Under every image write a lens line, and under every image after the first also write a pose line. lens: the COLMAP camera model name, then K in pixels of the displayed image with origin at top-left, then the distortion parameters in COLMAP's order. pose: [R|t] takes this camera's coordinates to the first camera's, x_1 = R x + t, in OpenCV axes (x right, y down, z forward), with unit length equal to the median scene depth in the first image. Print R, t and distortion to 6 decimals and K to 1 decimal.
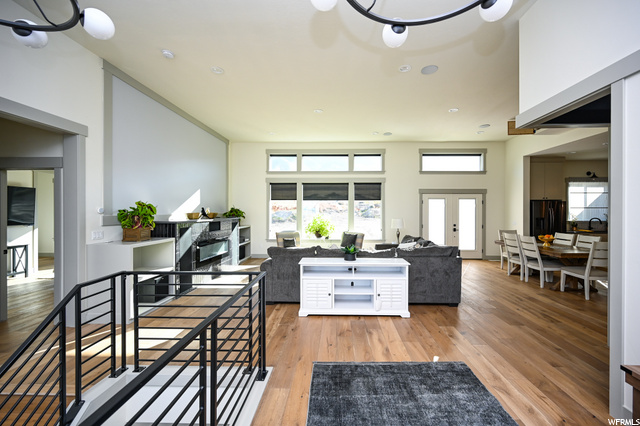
lens RADIAL K [[271.4, 0, 326.1], [0, 271.4, 210.5], [0, 0, 1]] dist [-0.002657, -0.000659]
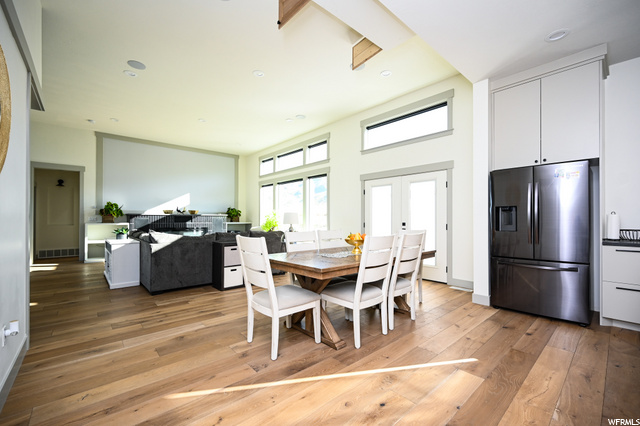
lens RADIAL K [[266.7, 0, 315.8], [0, 266.7, 219.0], [0, 0, 1]] dist [-0.001395, 0.000302]
pose [[0.677268, -0.002024, -0.735734, 0.807170], [0.005292, 0.999984, 0.002121, 0.040272], [0.735717, -0.005330, 0.677268, 0.411530]]
